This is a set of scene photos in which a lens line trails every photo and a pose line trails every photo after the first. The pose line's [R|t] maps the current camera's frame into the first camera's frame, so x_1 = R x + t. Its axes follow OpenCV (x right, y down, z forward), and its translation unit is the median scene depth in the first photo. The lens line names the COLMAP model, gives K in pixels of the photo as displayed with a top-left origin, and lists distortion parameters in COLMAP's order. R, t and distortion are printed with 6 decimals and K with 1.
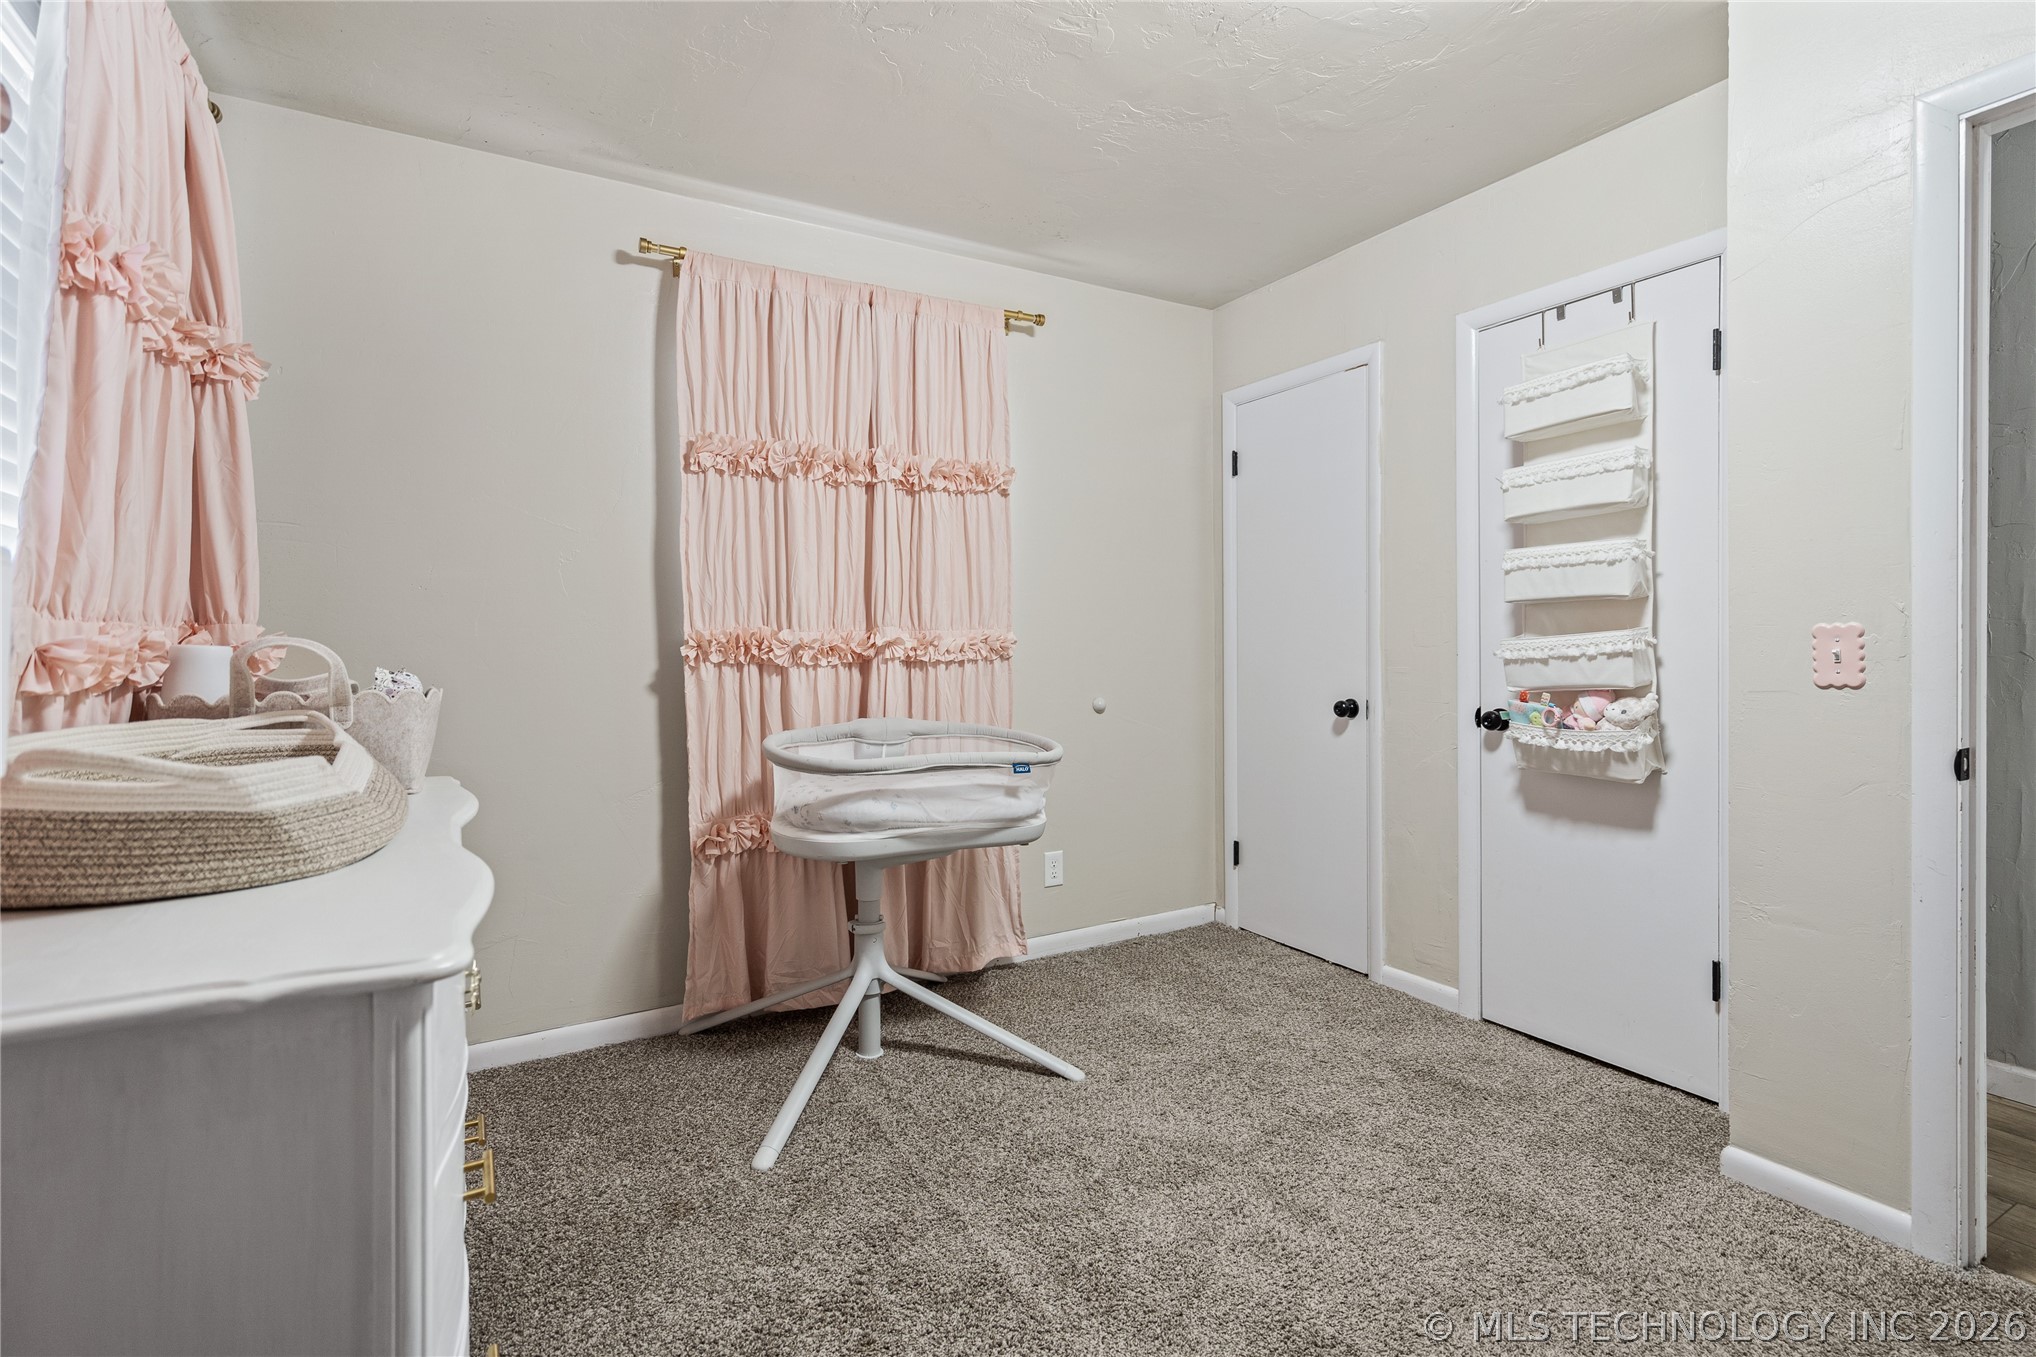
lens RADIAL K [[938.2, 0, 1018.9], [0, 938.2, 648.9], [0, 0, 1]] dist [-0.005136, 0.003032]
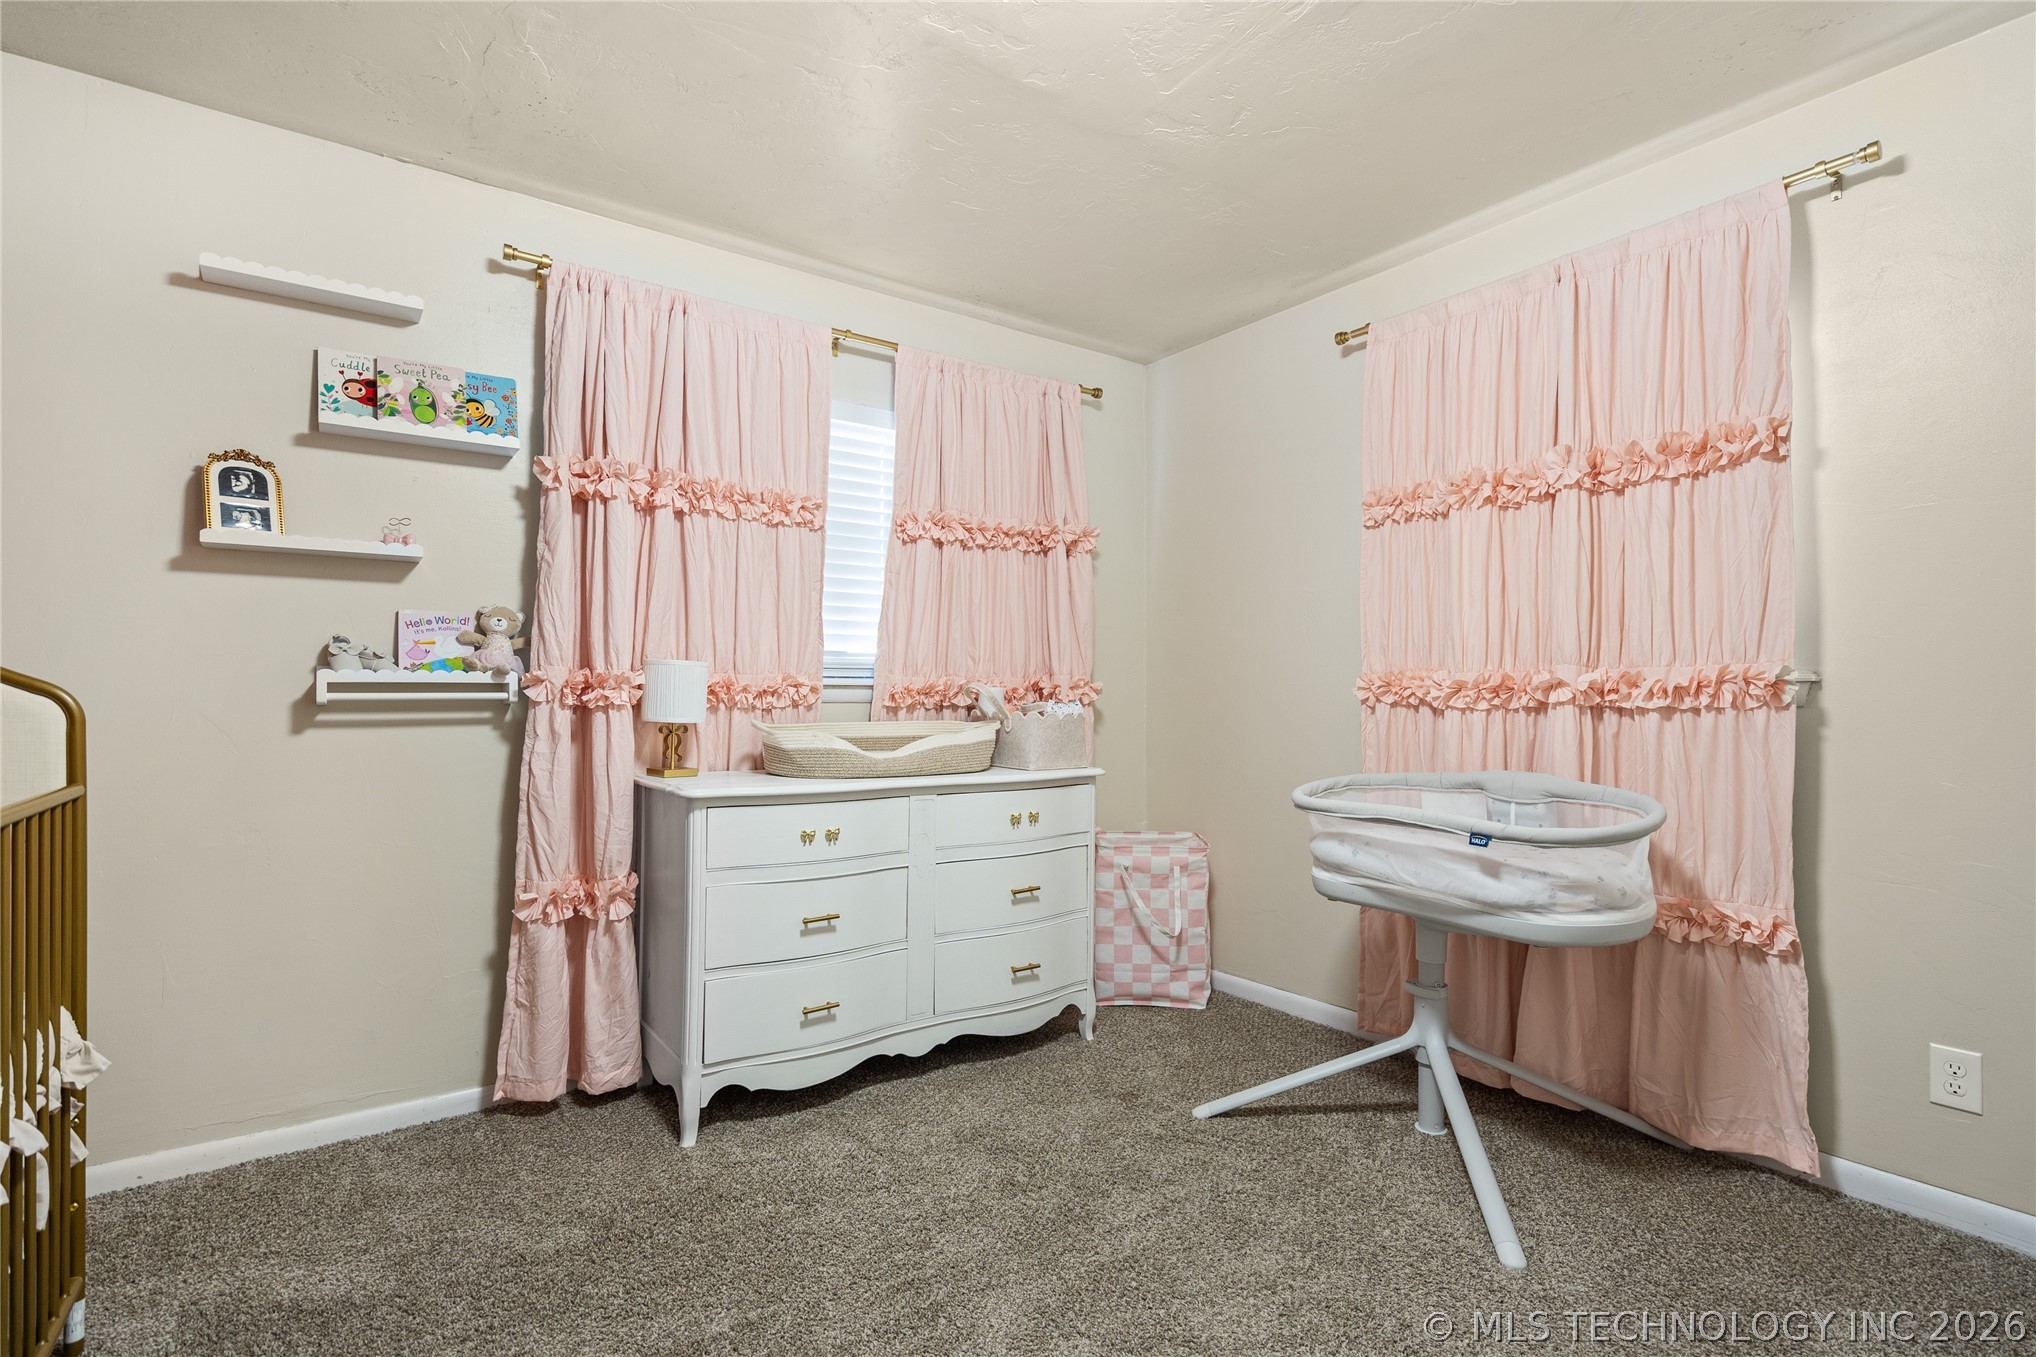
lens RADIAL K [[938.2, 0, 1016.5], [0, 938.2, 692.1], [0, 0, 1]] dist [-0.005136, 0.003032]
pose [[0.120115, 0.001569, -0.992759, 0.609819], [-0.004394, 0.999990, 0.001049, 0.001728], [0.992750, 0.004237, 0.120121, 0.414855]]
